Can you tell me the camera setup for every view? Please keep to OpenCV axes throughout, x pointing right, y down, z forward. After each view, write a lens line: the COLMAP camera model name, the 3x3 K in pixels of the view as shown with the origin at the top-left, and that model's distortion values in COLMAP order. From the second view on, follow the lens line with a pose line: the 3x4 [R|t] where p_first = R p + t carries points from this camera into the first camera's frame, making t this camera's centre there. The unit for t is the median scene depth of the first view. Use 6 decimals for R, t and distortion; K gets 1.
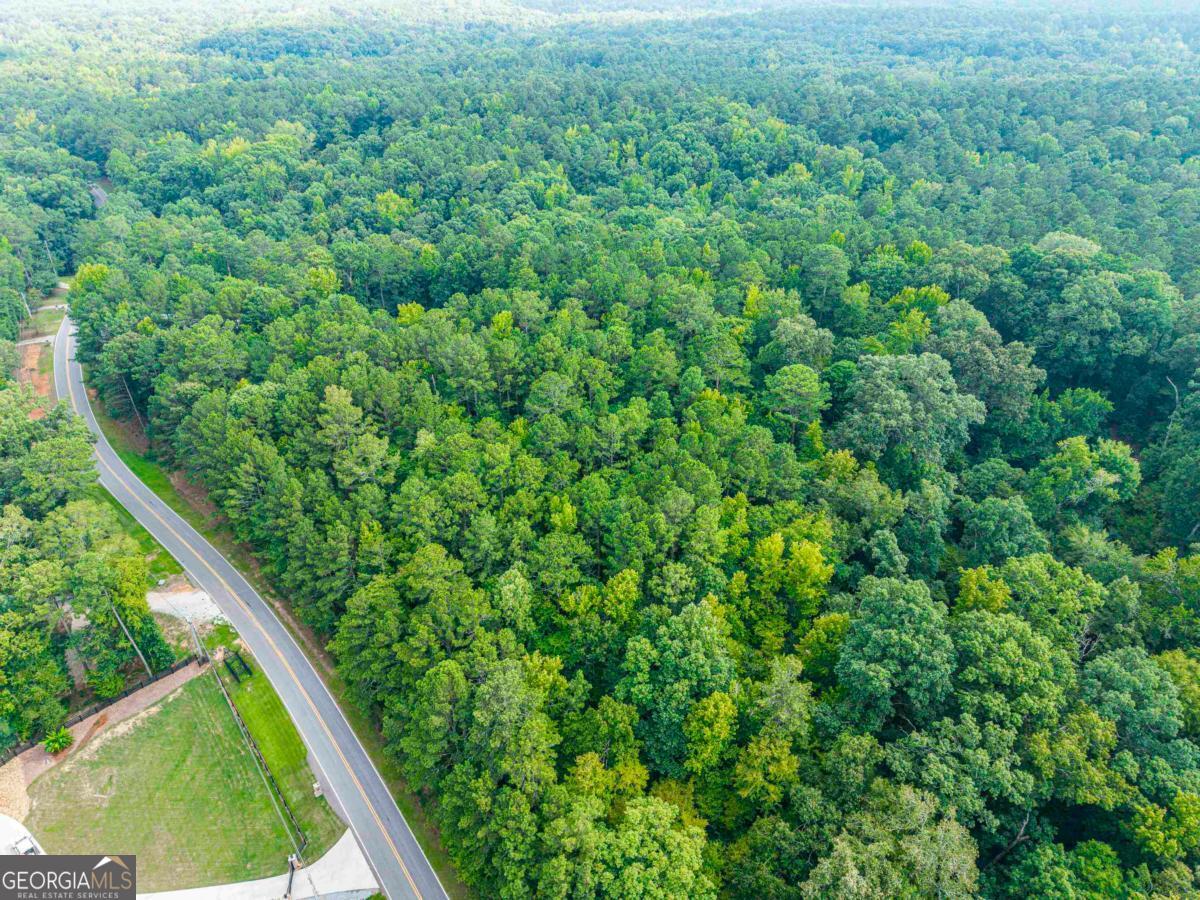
lens RADIAL K [[819.0, 0, 600.0], [0, 819.0, 450.0], [0, 0, 1]] dist [0.021996, -0.016278]
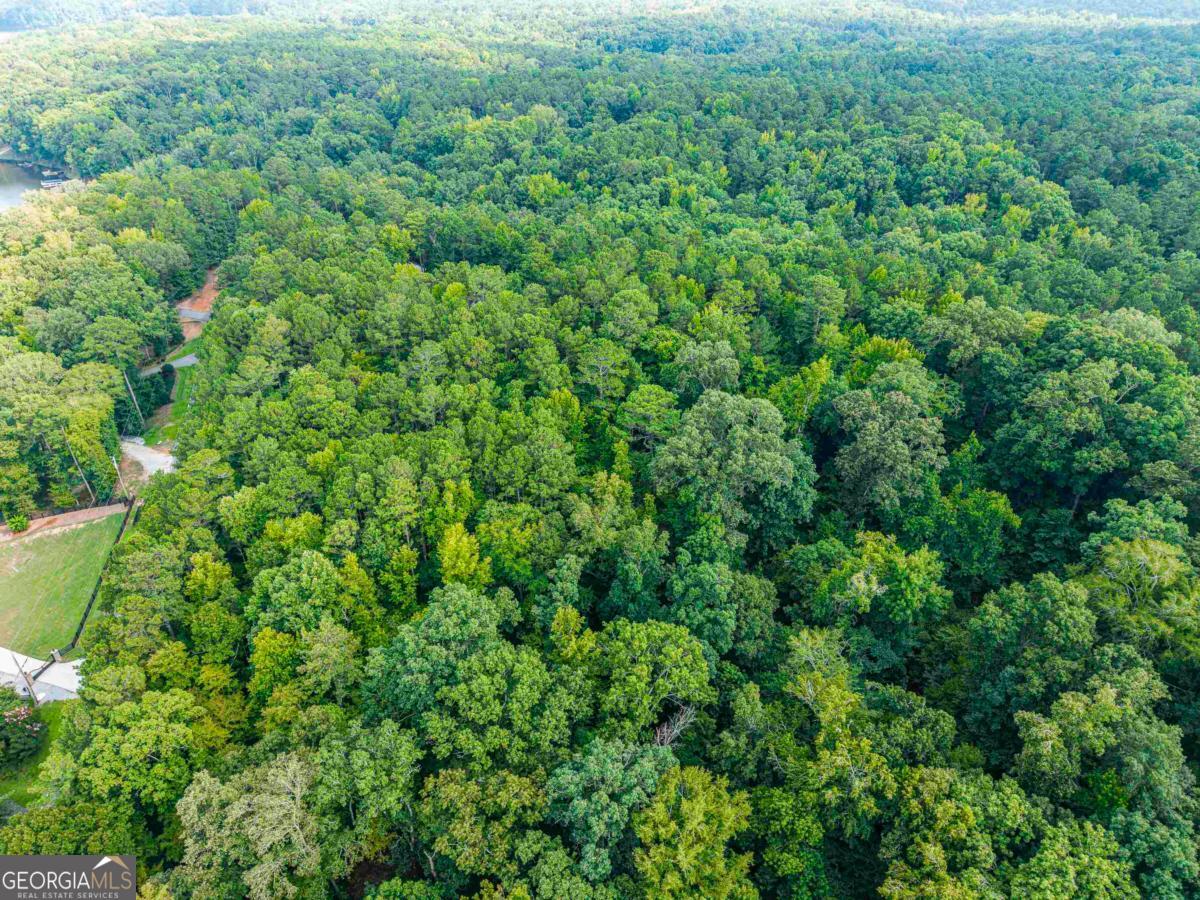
lens RADIAL K [[819.0, 0, 600.0], [0, 819.0, 450.0], [0, 0, 1]] dist [0.021996, -0.016278]
pose [[0.882957, 0.246376, -0.399607, 0.536126], [-0.245859, 0.967830, 0.053472, -0.059390], [0.399925, 0.051034, 0.915126, 0.093704]]
